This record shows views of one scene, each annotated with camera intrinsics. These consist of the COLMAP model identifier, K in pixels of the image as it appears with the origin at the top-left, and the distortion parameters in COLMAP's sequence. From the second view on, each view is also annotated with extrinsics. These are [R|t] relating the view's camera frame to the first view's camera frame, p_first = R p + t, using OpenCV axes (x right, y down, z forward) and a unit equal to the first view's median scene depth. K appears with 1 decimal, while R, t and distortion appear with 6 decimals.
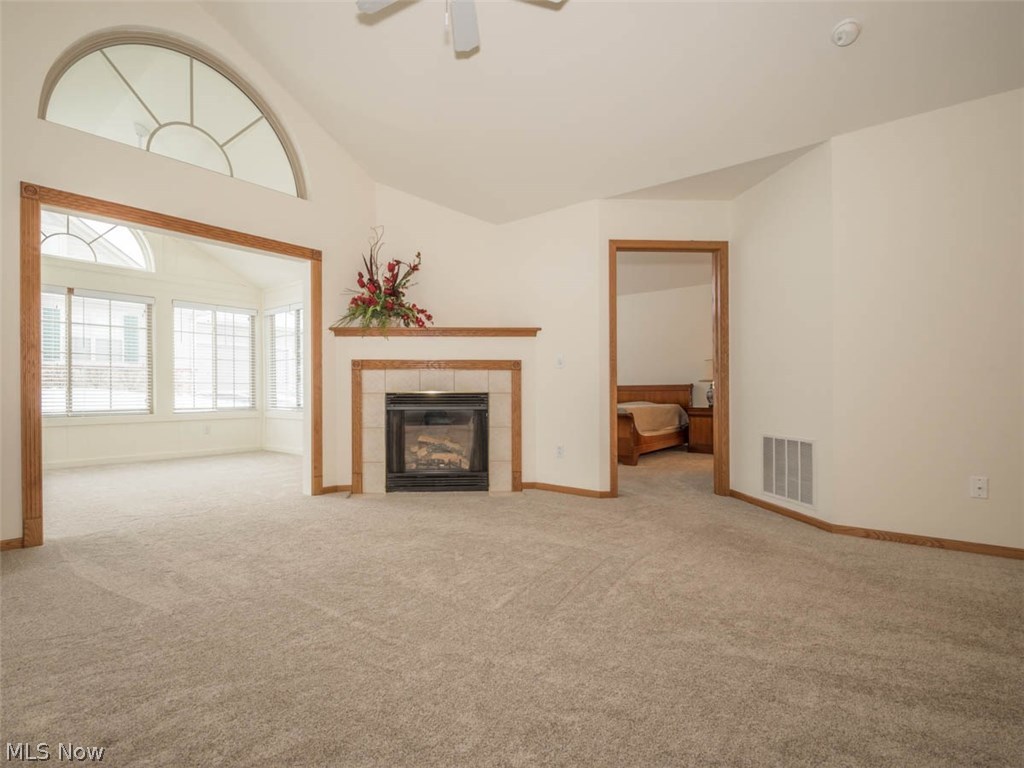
lens RADIAL K [[521.2, 0, 470.4], [0, 521.2, 388.8], [0, 0, 1]] dist [0.000784, -0.000335]
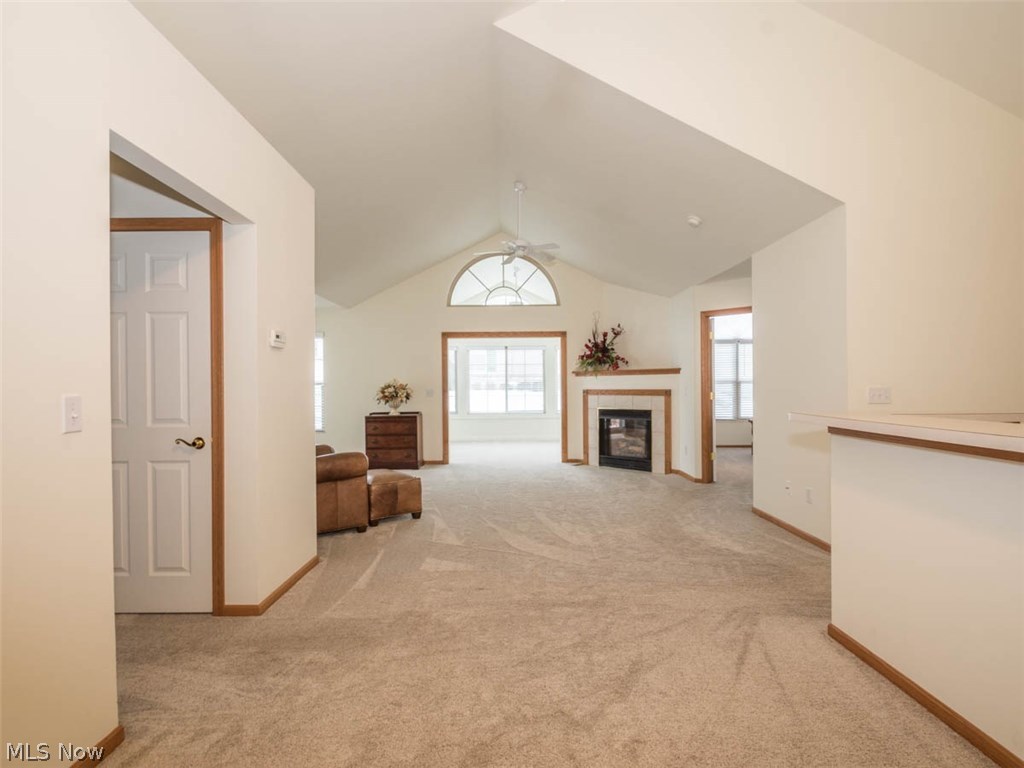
lens RADIAL K [[515.0, 0, 512.0], [0, 515.0, 384.0], [0, 0, 1]] dist [0.024163, -0.000295]
pose [[0.679993, -0.009253, -0.733160, 0.897418], [0.008509, 0.999953, -0.004727, -0.067739], [0.733169, -0.003024, 0.680039, -0.377432]]
